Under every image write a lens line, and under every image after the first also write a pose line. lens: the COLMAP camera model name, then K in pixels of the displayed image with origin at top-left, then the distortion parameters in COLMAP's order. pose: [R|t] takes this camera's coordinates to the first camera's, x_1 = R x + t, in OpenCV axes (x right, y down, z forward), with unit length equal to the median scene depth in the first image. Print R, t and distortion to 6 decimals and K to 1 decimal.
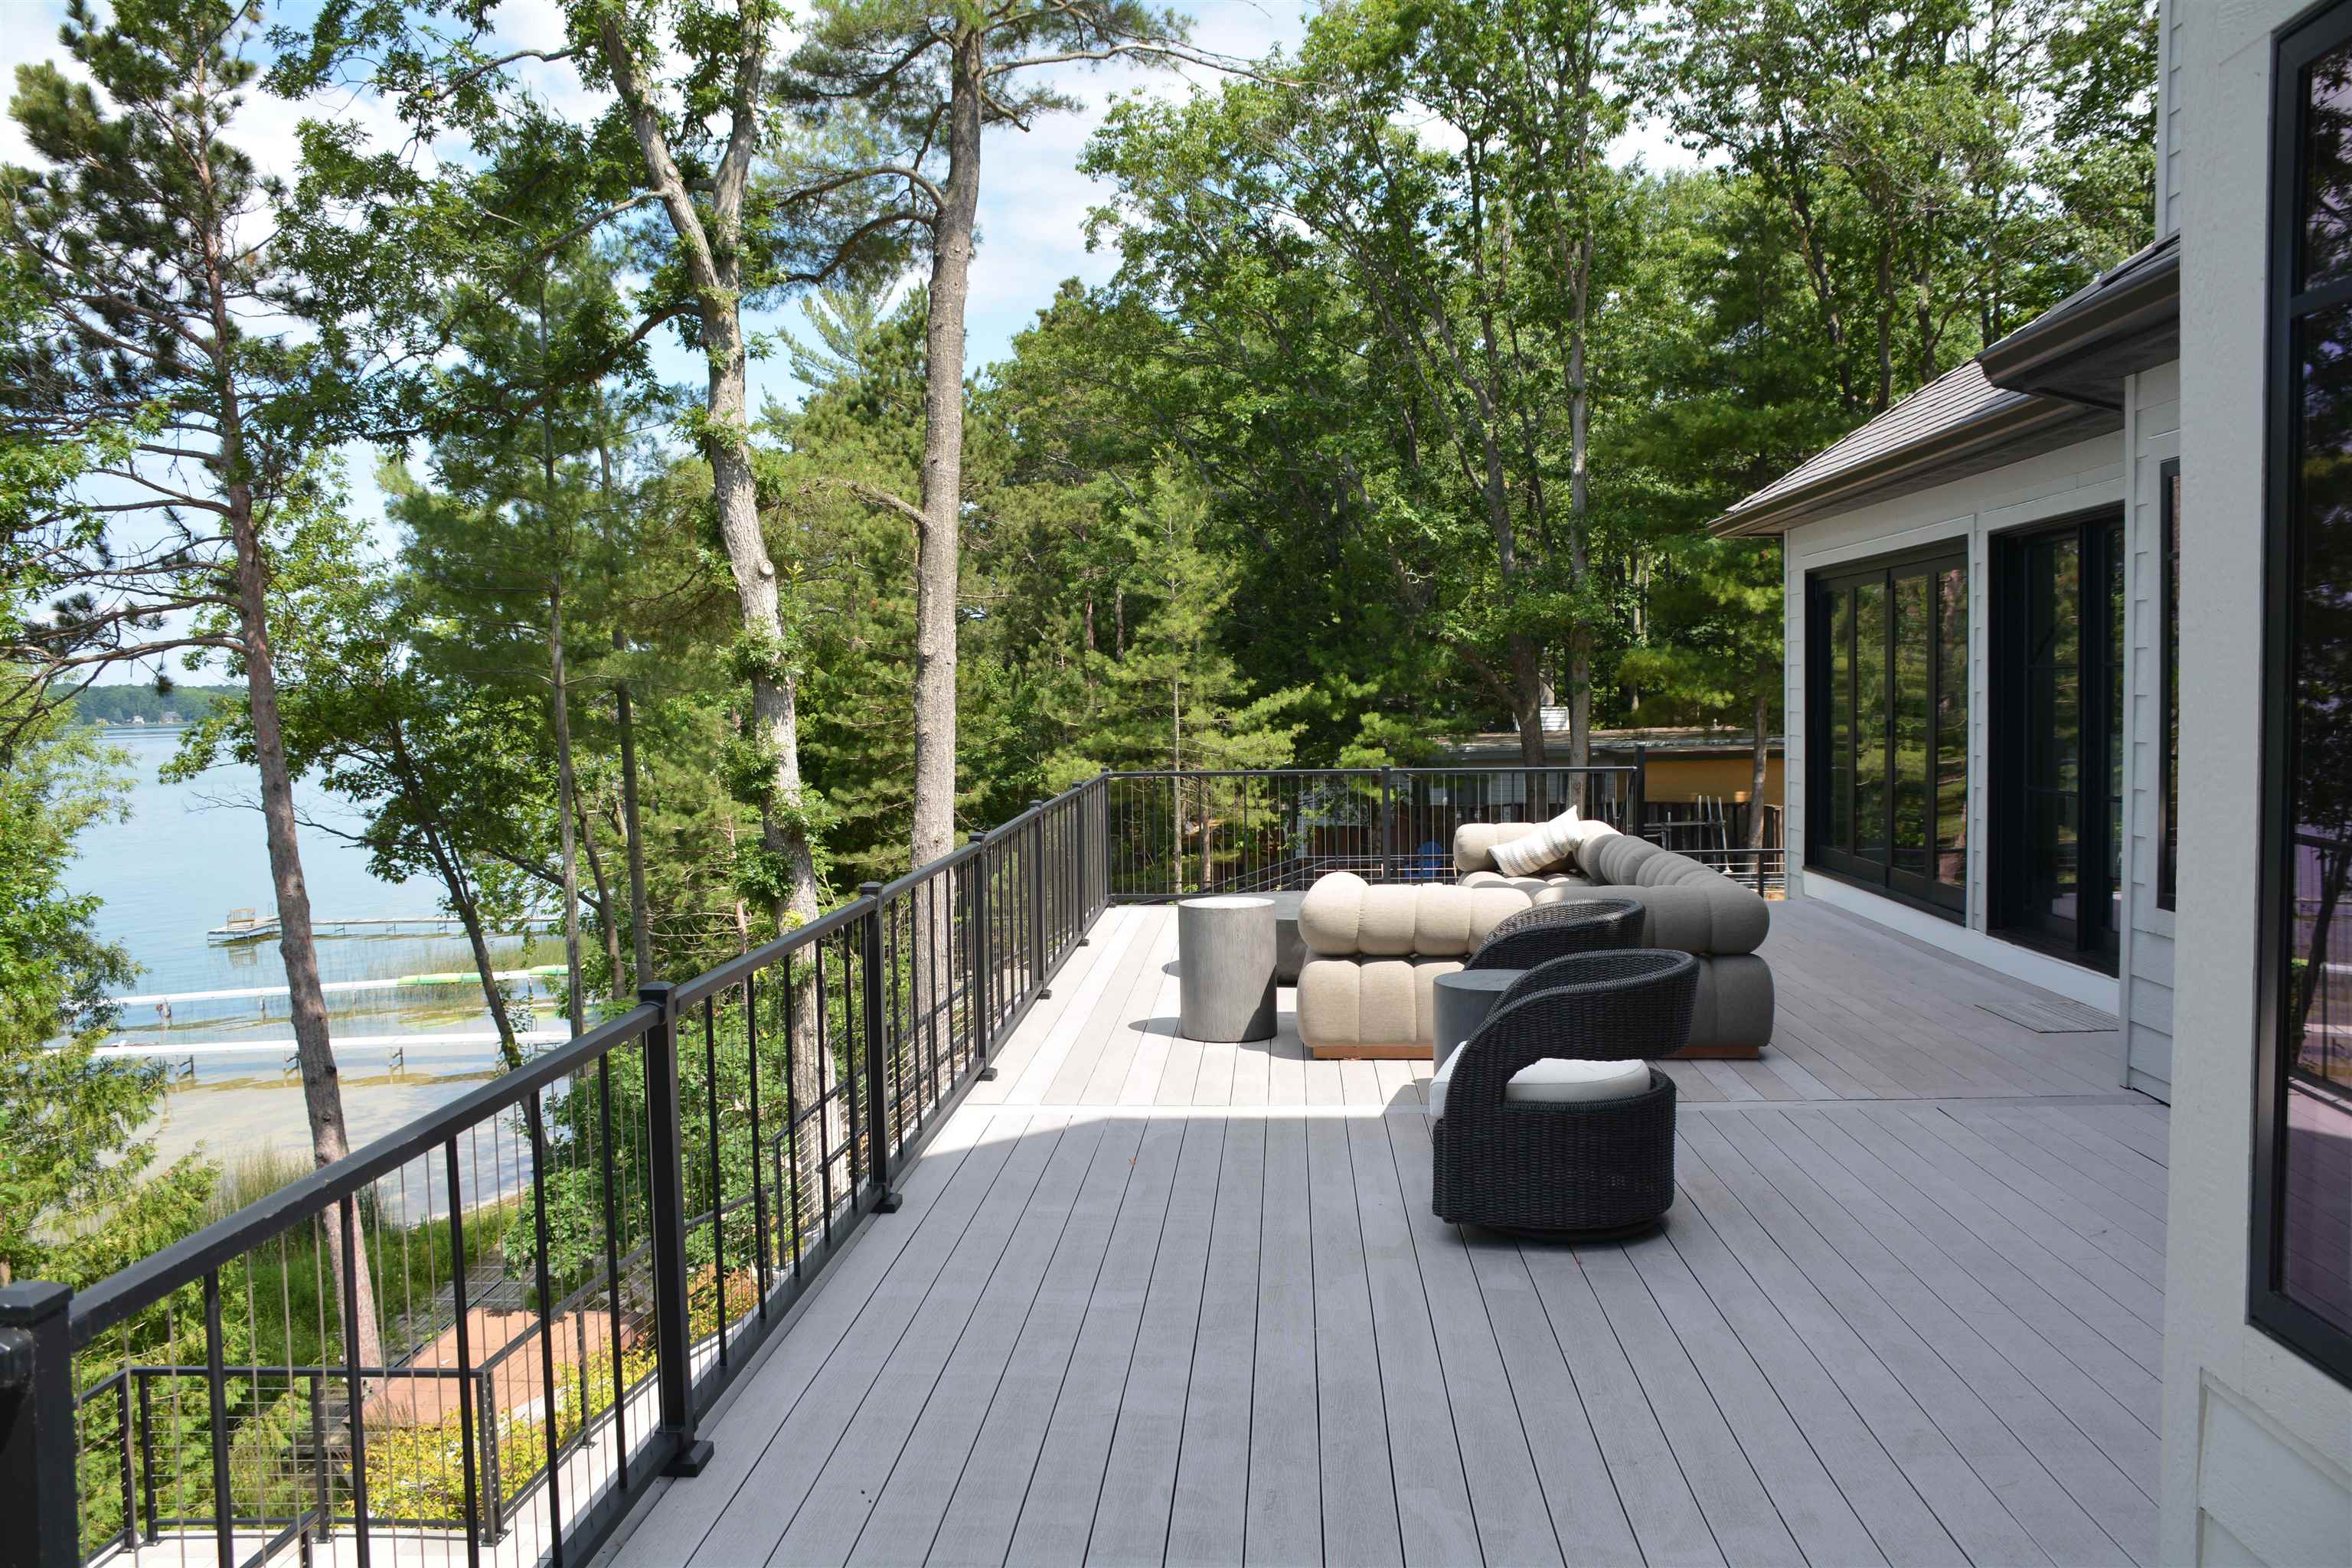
lens RADIAL K [[1874.2, 0, 1164.9], [0, 1874.2, 799.3], [0, 0, 1]] dist [-0.163574, 0.191303]
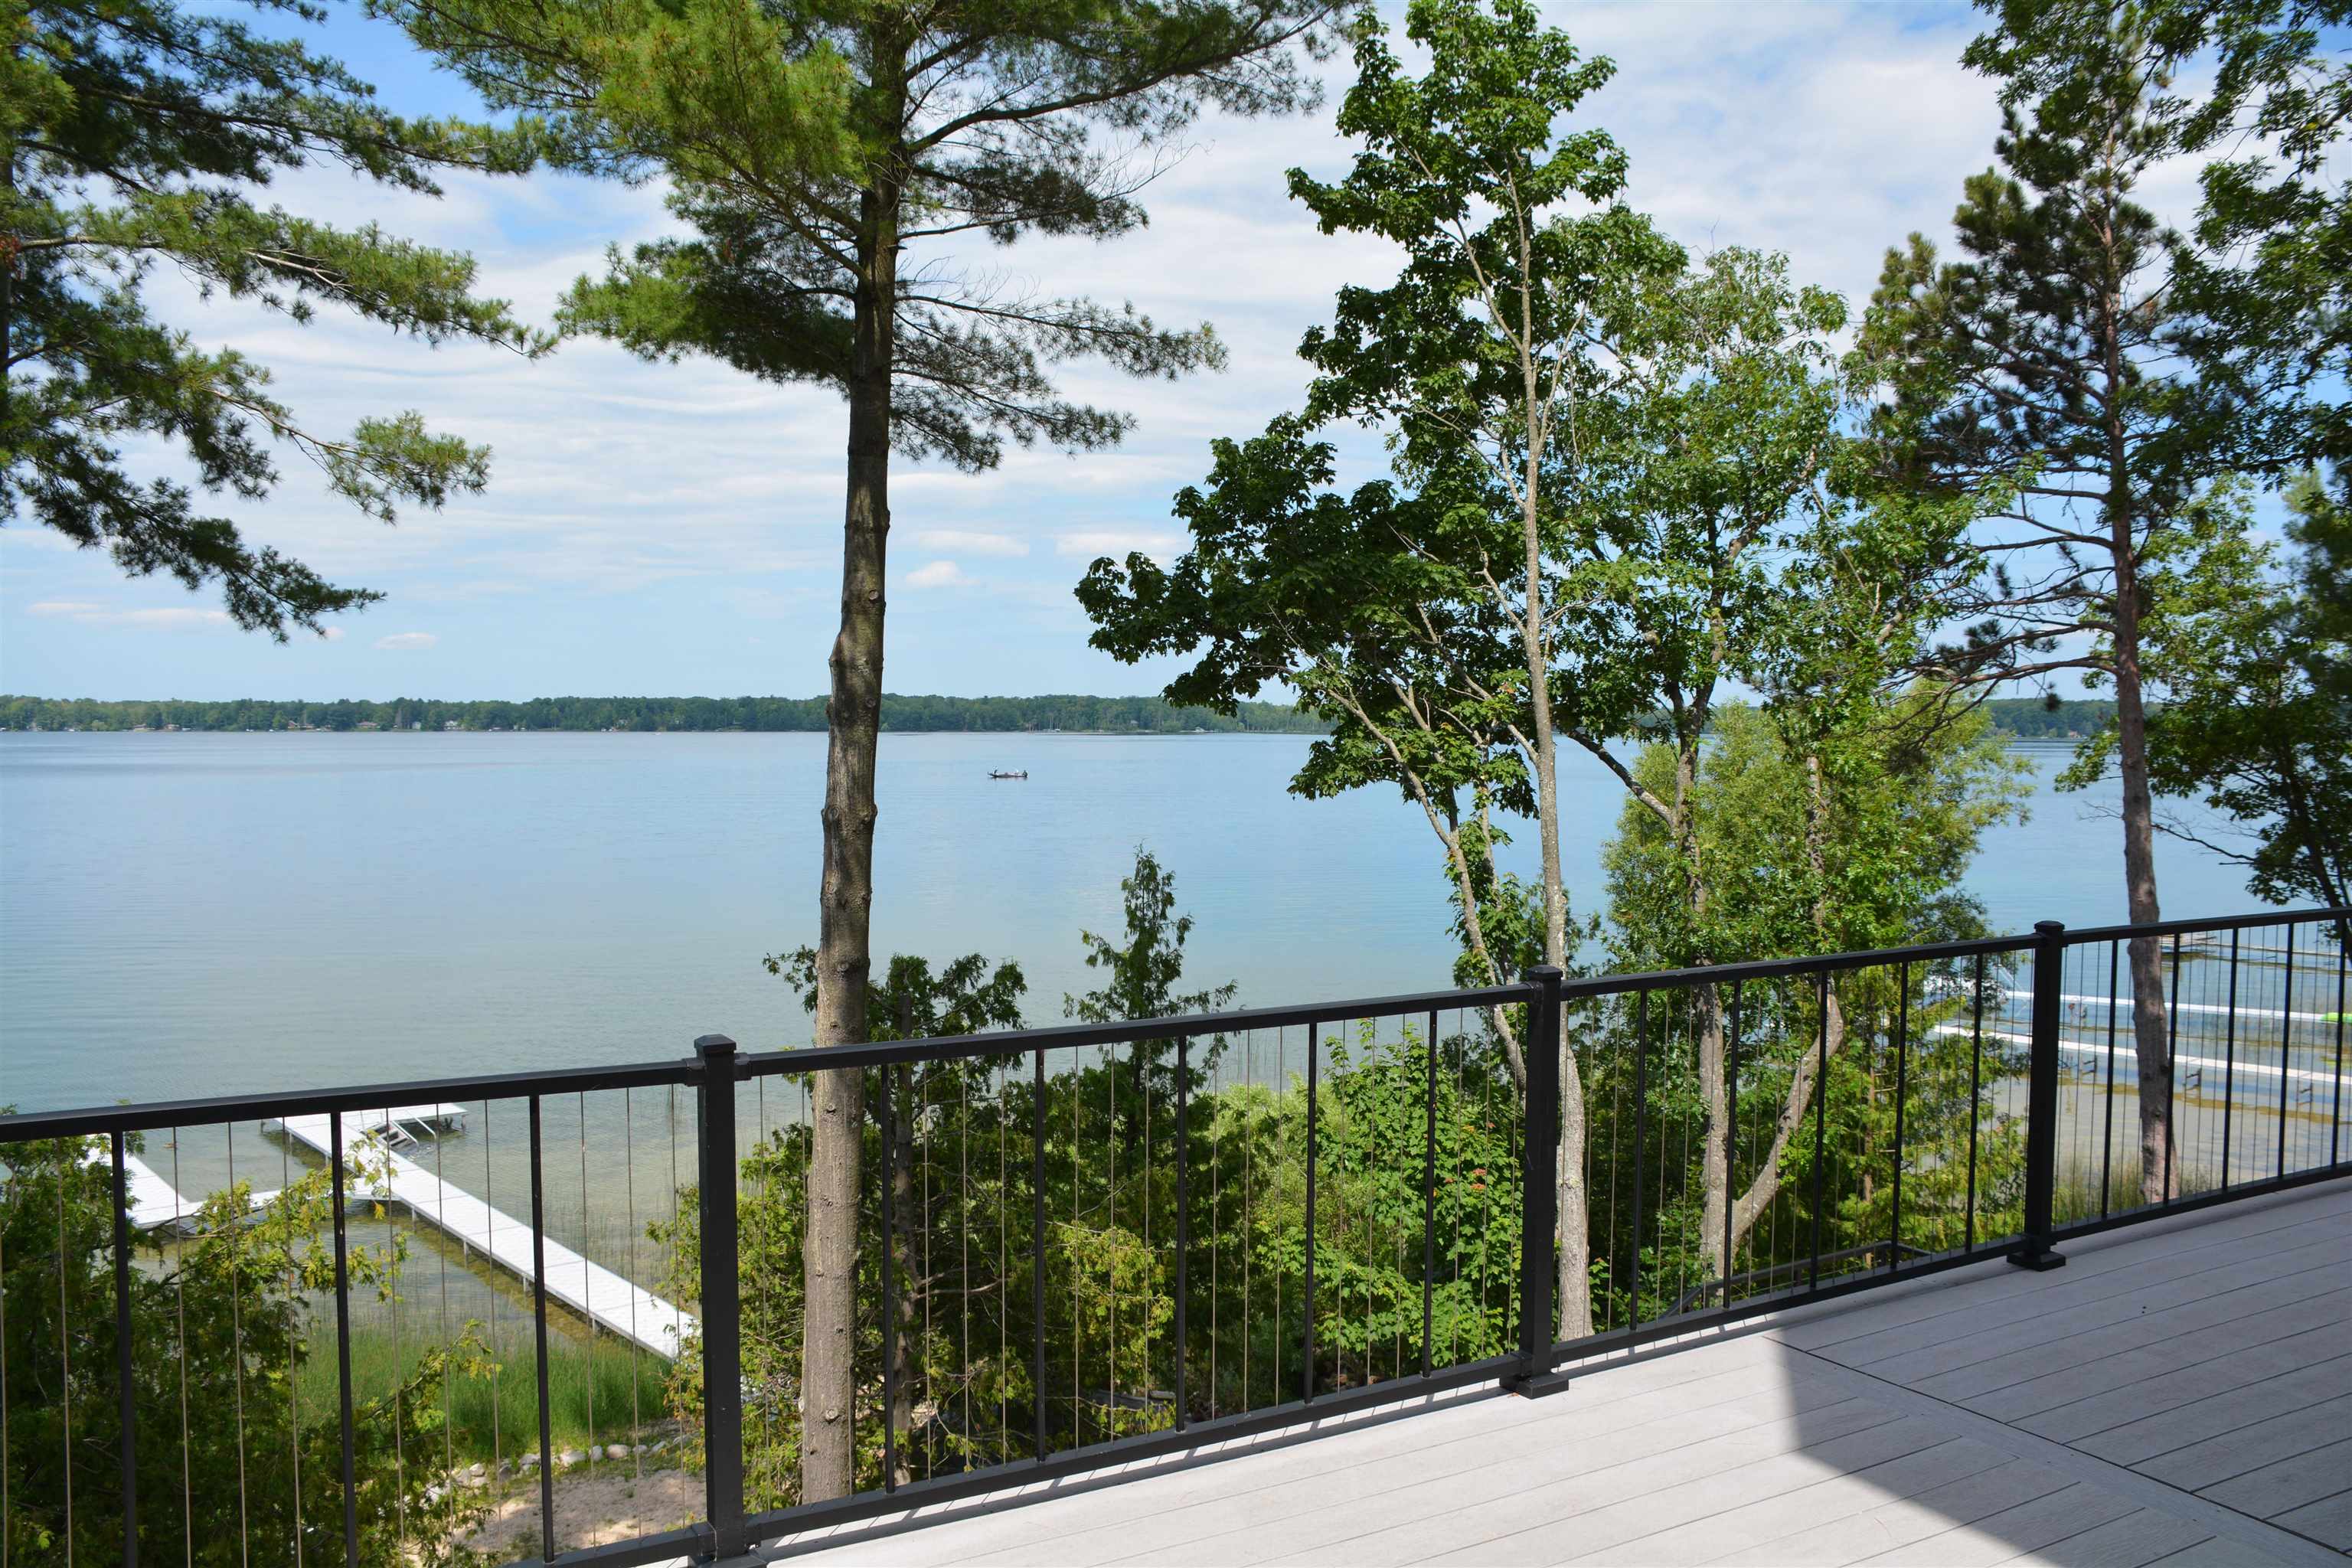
lens RADIAL K [[1874.2, 0, 1164.9], [0, 1874.2, 799.3], [0, 0, 1]] dist [-0.163574, 0.191303]
pose [[0.543848, 0.057991, -0.837178, 0.094963], [-0.065675, 0.997491, 0.026432, 0.002836], [0.836610, 0.040607, 0.546292, -0.064009]]
